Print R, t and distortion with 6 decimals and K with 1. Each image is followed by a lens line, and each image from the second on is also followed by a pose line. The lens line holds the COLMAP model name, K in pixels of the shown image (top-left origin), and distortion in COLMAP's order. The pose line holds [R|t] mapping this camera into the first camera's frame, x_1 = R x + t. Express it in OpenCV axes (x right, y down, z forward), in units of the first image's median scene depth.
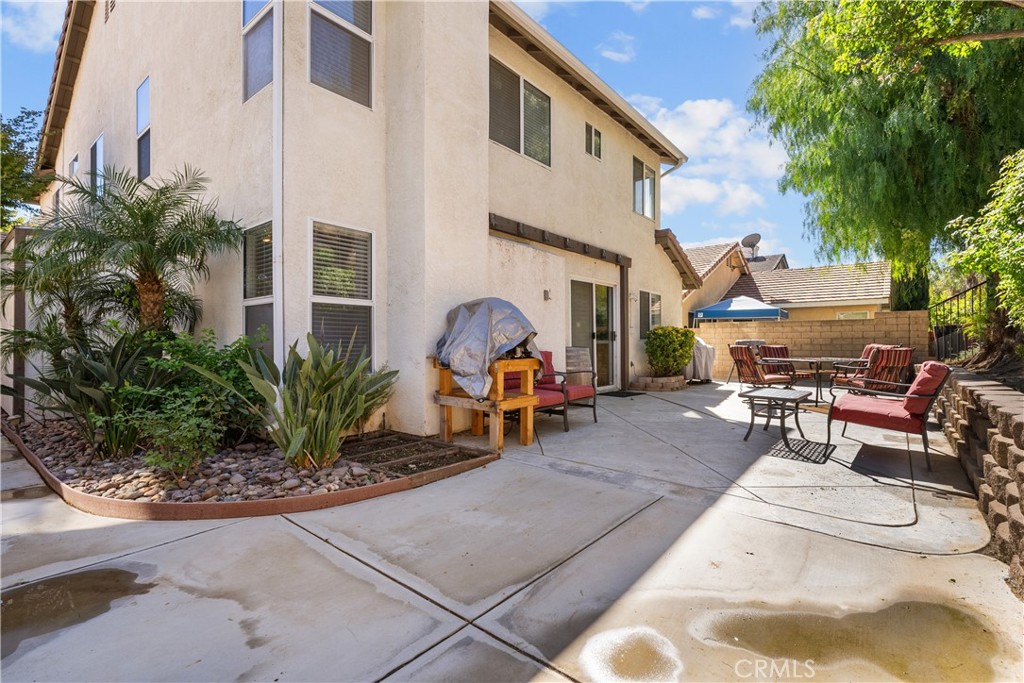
lens RADIAL K [[467.7, 0, 506.6], [0, 467.7, 341.9], [0, 0, 1]] dist [0.010003, -0.000047]
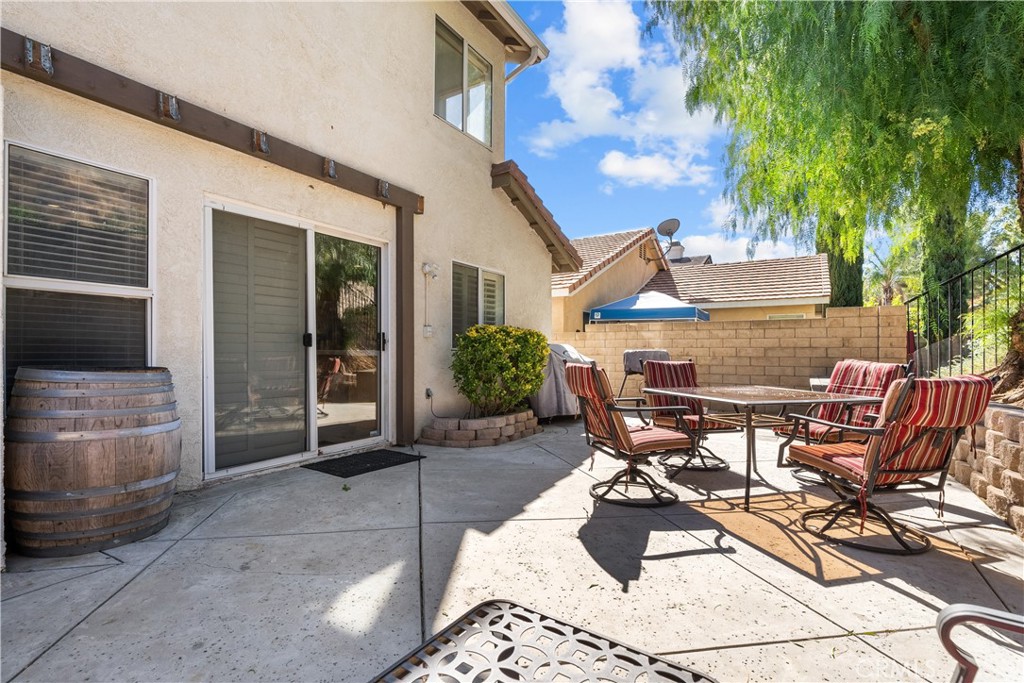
lens RADIAL K [[467.7, 0, 506.6], [0, 467.7, 341.9], [0, 0, 1]] dist [0.010003, -0.000047]
pose [[0.993214, 0.006703, 0.116109, 0.251616], [-0.004803, 0.999850, -0.016631, -0.003290], [-0.116203, 0.015961, 0.993097, 0.384478]]
